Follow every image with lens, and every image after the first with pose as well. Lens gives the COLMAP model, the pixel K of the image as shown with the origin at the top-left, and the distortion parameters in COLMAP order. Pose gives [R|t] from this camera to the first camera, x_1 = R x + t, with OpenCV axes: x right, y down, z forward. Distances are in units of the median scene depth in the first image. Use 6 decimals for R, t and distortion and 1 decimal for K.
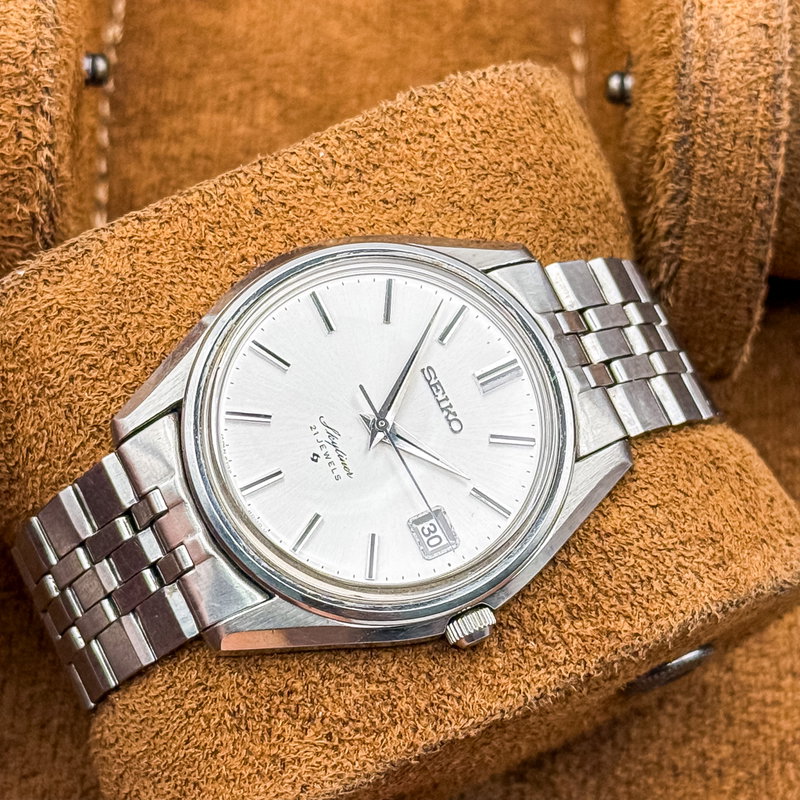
lens RADIAL K [[2694.9, 0, 400.0], [0, 2694.9, 400.0], [0, 0, 1]] dist [-0.039309, 0.646429]
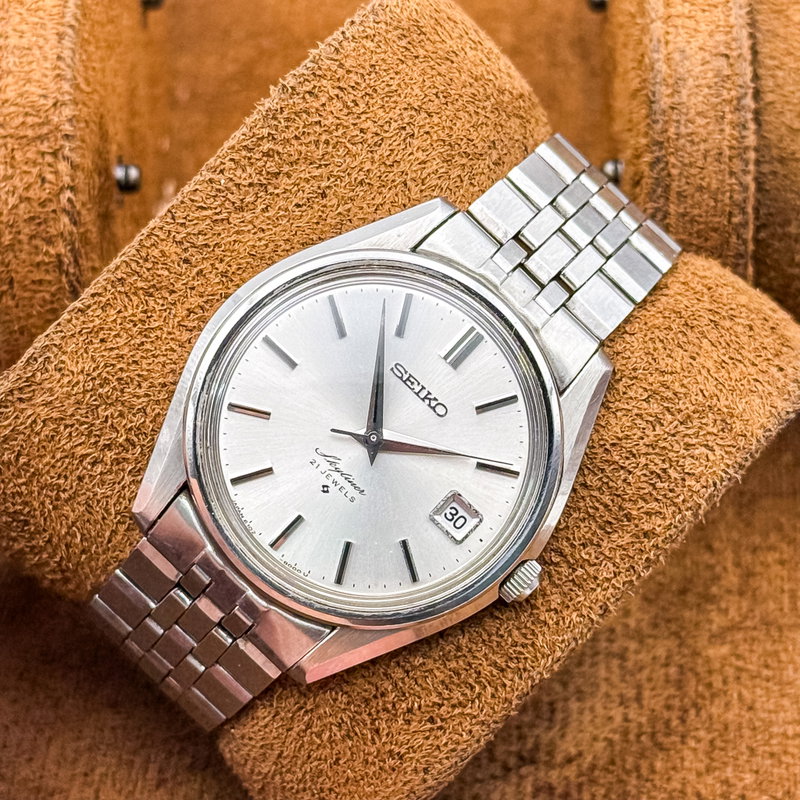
lens RADIAL K [[2694.9, 0, 400.0], [0, 2694.9, 400.0], [0, 0, 1]] dist [-0.039309, 0.646429]
pose [[0.936124, -0.343608, -0.074867, 0.083394], [0.351316, 0.904206, 0.242876, -0.246662], [-0.015759, -0.253664, 0.967164, -0.003933]]
